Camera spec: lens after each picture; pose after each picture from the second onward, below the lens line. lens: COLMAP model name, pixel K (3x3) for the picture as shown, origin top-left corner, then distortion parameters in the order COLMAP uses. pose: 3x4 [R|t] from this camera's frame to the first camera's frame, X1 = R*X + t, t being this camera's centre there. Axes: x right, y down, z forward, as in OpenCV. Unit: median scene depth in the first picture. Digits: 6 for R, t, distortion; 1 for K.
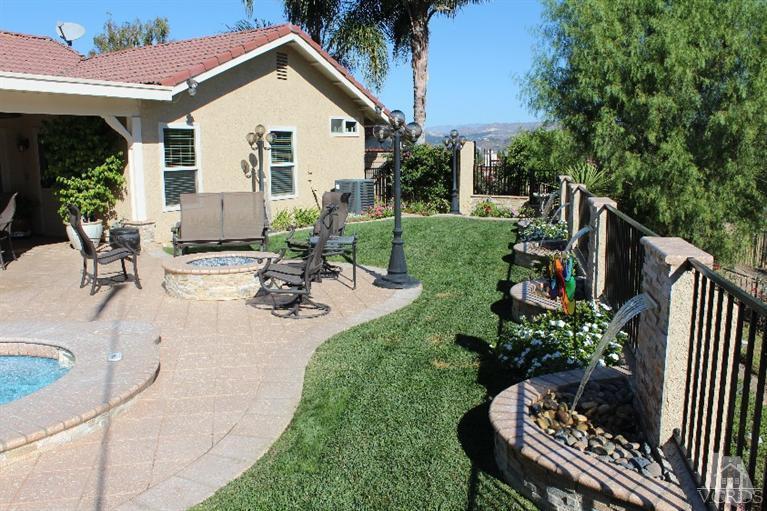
lens RADIAL K [[628.5, 0, 383.5], [0, 628.5, 255.5], [0, 0, 1]] dist [-0.168915, 0.155178]
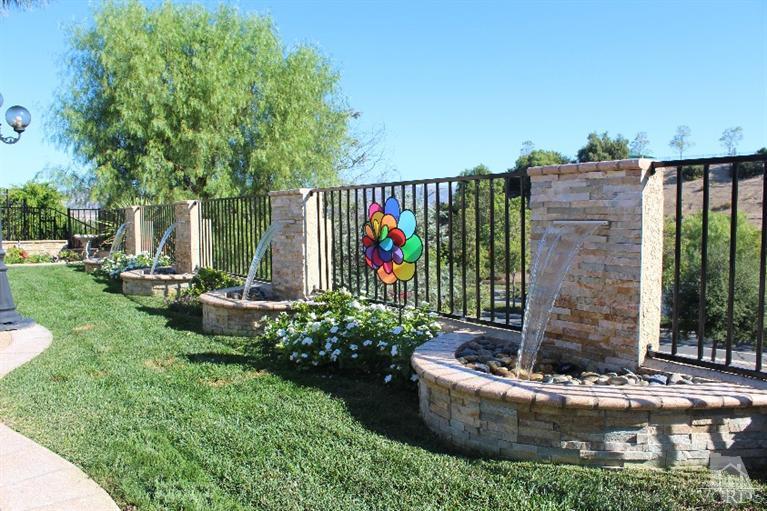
lens RADIAL K [[628.5, 0, 383.5], [0, 628.5, 255.5], [0, 0, 1]] dist [-0.168915, 0.155178]
pose [[0.709638, -0.048355, 0.702905, -0.066911], [0.111531, 0.992773, -0.044304, 0.019776], [-0.695683, 0.109836, 0.709903, 0.081287]]
